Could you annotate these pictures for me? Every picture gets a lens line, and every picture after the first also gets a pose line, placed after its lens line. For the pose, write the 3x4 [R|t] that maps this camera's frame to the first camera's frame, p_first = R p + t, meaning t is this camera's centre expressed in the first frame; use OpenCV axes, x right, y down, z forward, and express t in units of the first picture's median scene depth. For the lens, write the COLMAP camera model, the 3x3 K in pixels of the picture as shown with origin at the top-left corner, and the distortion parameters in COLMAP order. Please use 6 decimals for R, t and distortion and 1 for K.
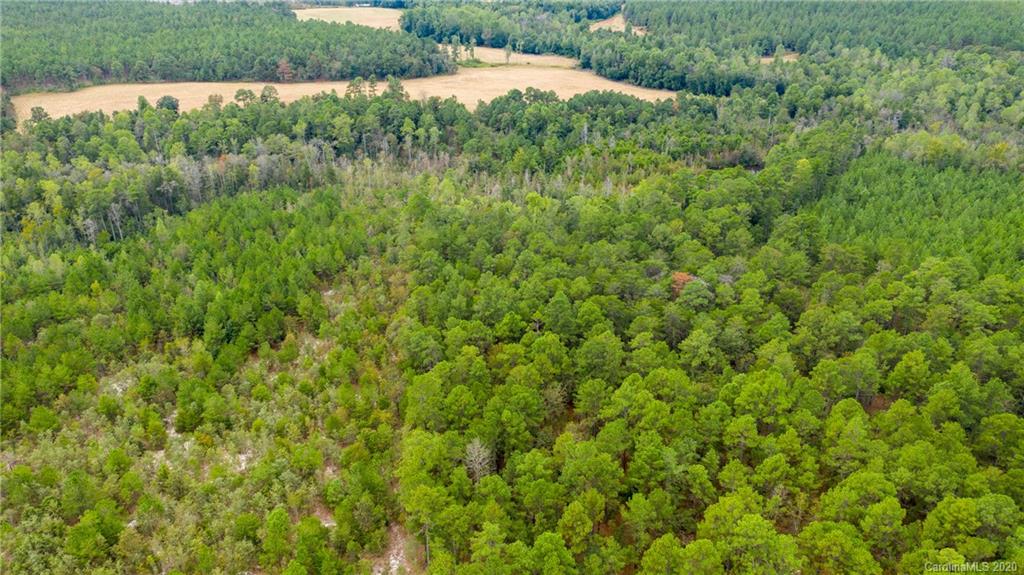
lens RADIAL K [[806.9, 0, 509.6], [0, 806.9, 283.7], [0, 0, 1]] dist [-0.017331, 0.014673]
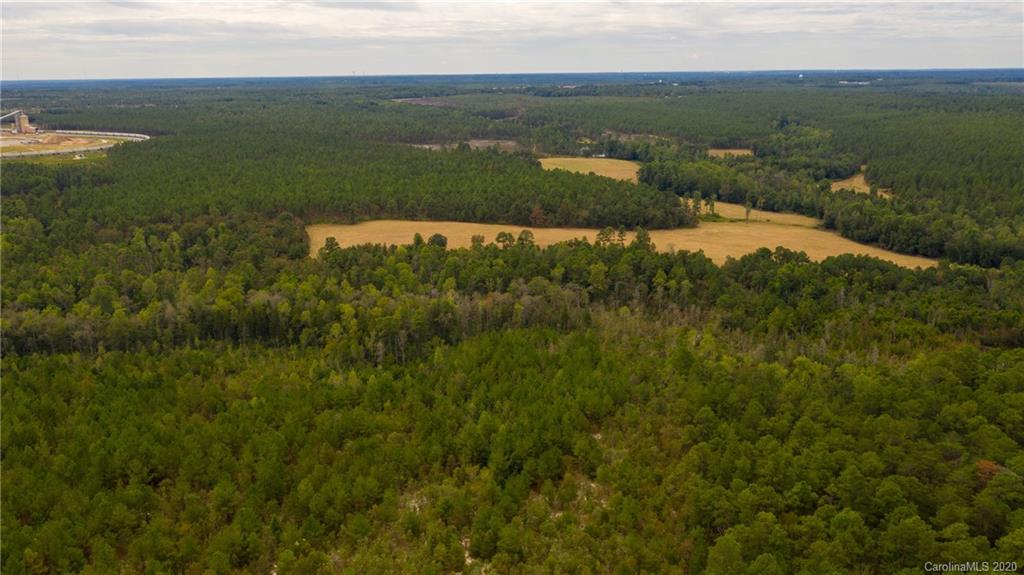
lens RADIAL K [[806.9, 0, 509.6], [0, 806.9, 283.7], [0, 0, 1]] dist [-0.017331, 0.014673]
pose [[0.967174, 0.072215, -0.243640, -0.060135], [-0.112726, 0.981199, -0.156659, -0.003670], [0.227746, 0.178981, 0.957130, -0.032746]]
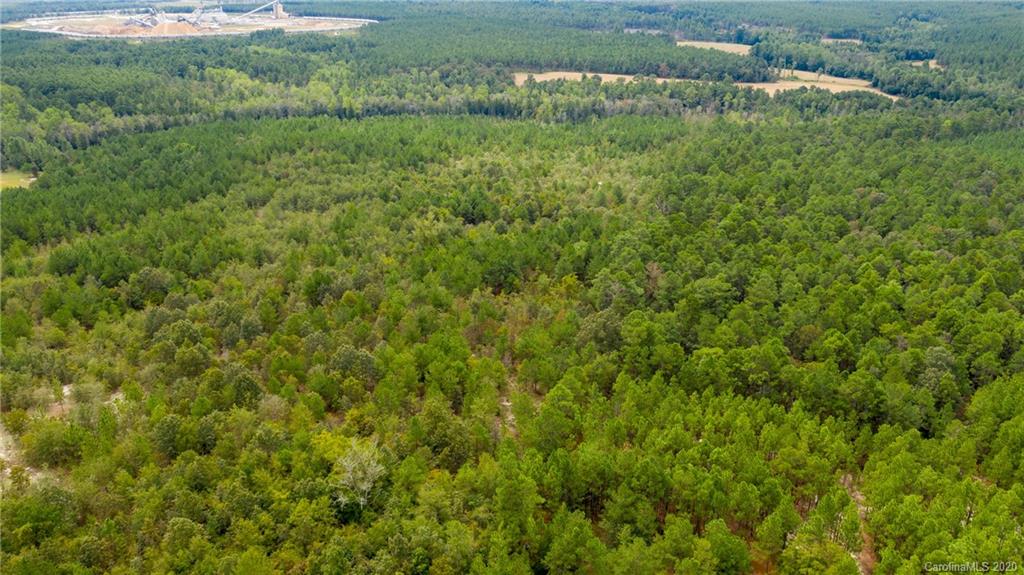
lens RADIAL K [[806.9, 0, 509.6], [0, 806.9, 283.7], [0, 0, 1]] dist [-0.017331, 0.014673]
pose [[0.901045, 0.165949, -0.400723, 0.210967], [-0.189265, 0.981742, -0.019010, 0.320259], [0.390252, 0.092972, 0.916002, -0.730931]]
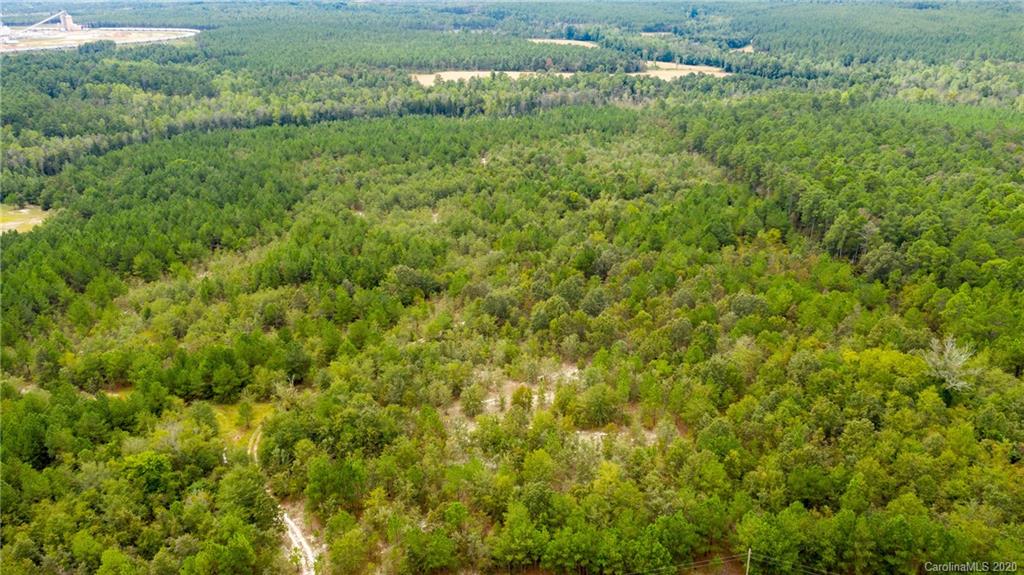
lens RADIAL K [[806.9, 0, 509.6], [0, 806.9, 283.7], [0, 0, 1]] dist [-0.017331, 0.014673]
pose [[0.989865, 0.050100, -0.132882, -0.149621], [-0.058303, 0.996579, -0.058570, 0.400639], [0.129493, 0.065724, 0.989400, -0.891028]]
